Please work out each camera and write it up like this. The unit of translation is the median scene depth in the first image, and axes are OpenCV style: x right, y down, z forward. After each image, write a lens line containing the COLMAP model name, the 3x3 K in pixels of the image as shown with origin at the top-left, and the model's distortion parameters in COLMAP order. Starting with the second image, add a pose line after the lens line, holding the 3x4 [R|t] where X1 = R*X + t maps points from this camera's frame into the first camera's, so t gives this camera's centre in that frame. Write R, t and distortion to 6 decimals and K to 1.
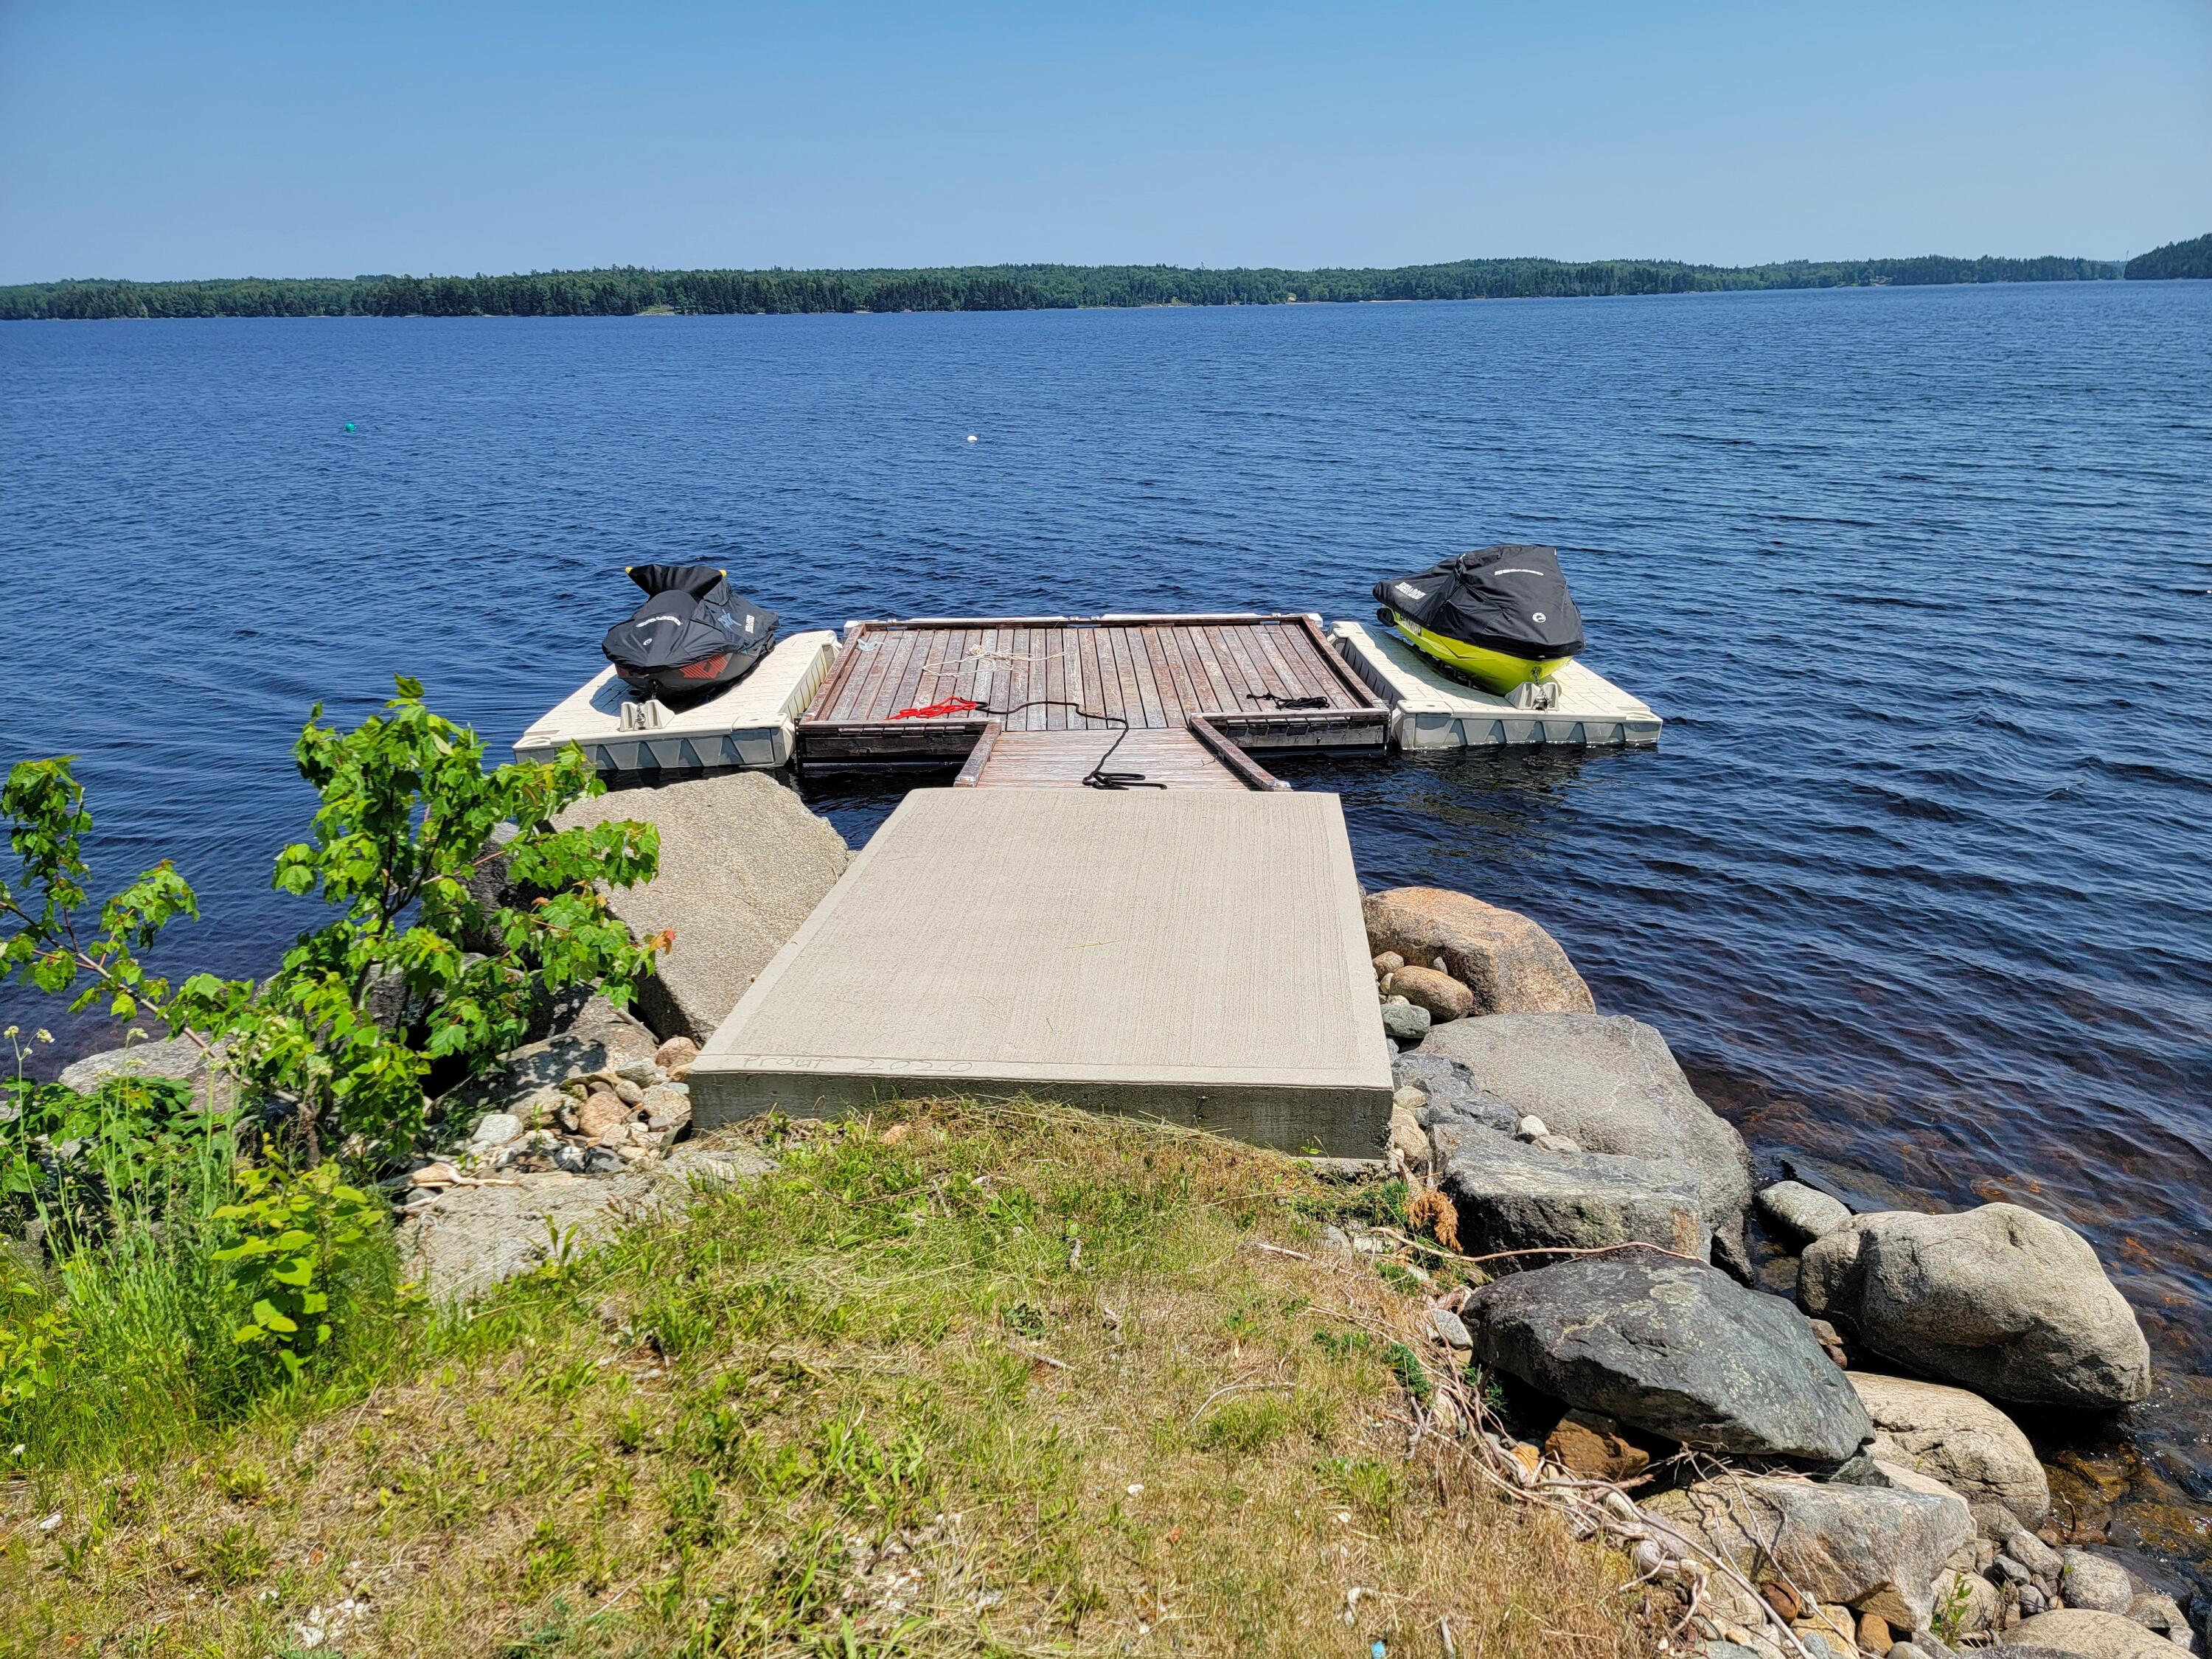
lens RADIAL K [[1500.3, 0, 1151.3], [0, 1500.3, 871.7], [0, 0, 1]] dist [0.050914, -0.036813]
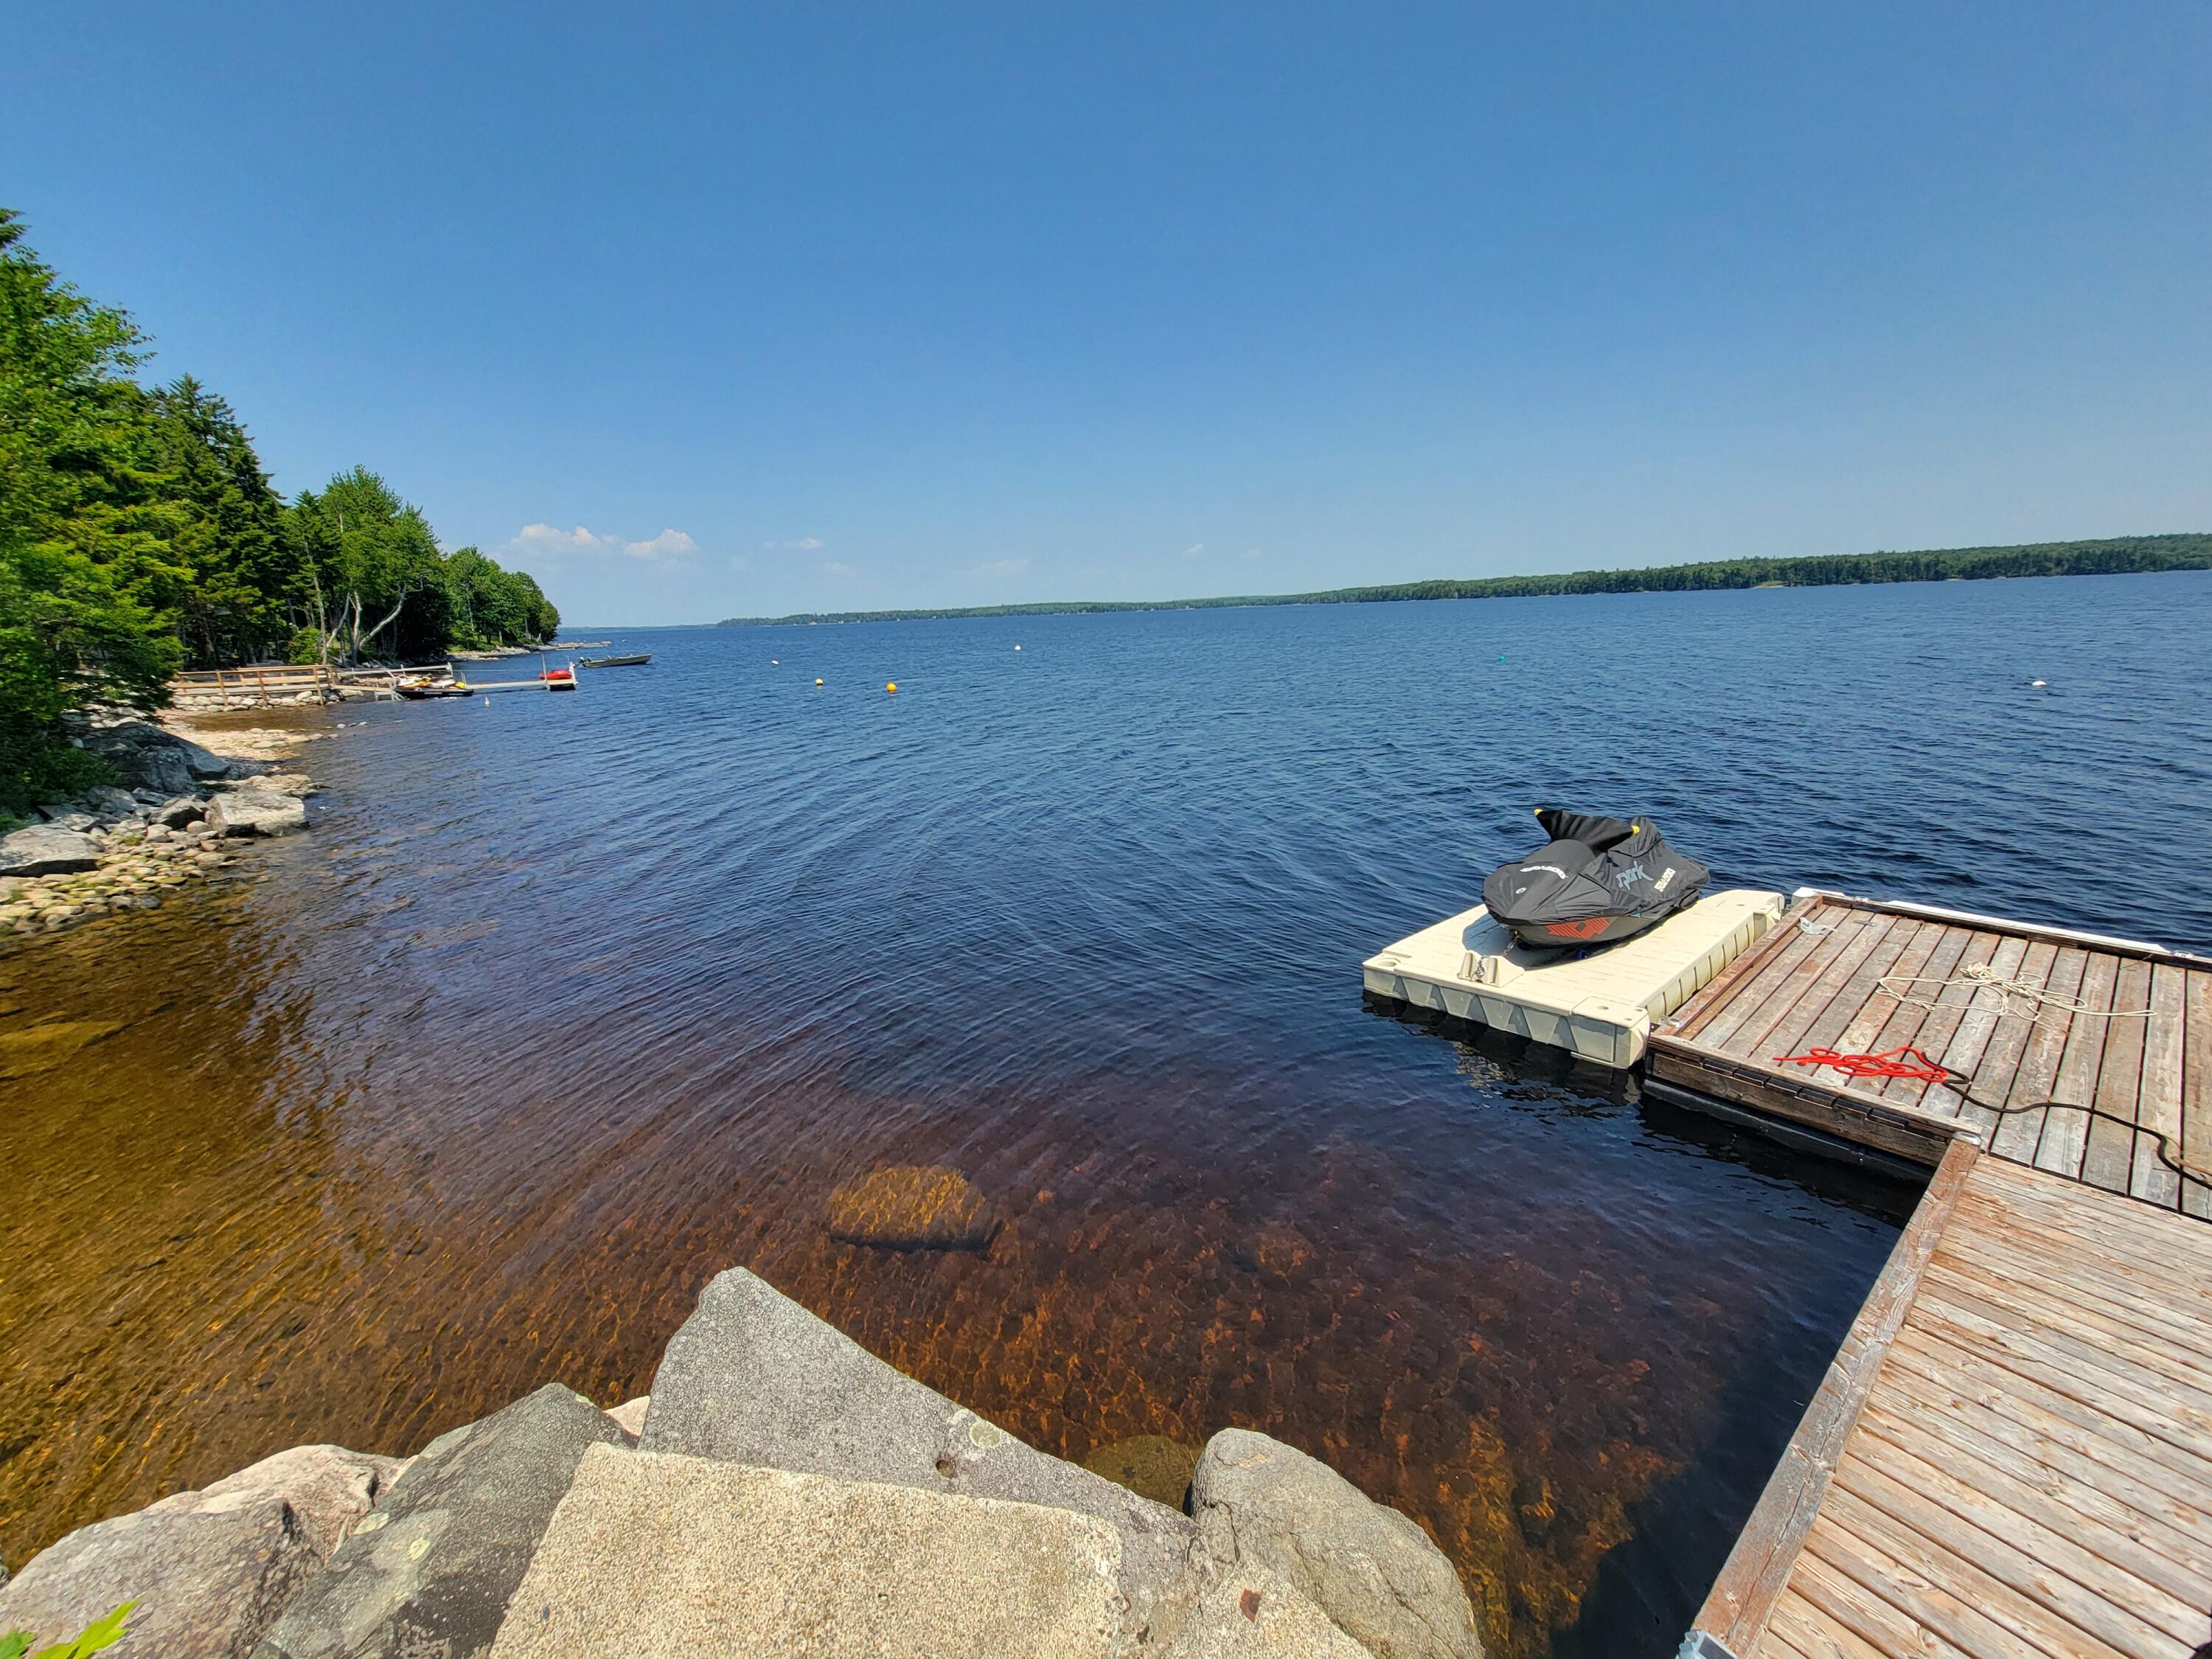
lens RADIAL K [[888.4, 0, 1076.0], [0, 888.4, 855.3], [0, 0, 1]] dist [-0.030492, 0.004976]
pose [[0.583693, 0.199937, -0.786974, -0.057653], [-0.248458, 0.966700, 0.061319, -0.139868], [0.773028, 0.159738, 0.613932, 0.428176]]
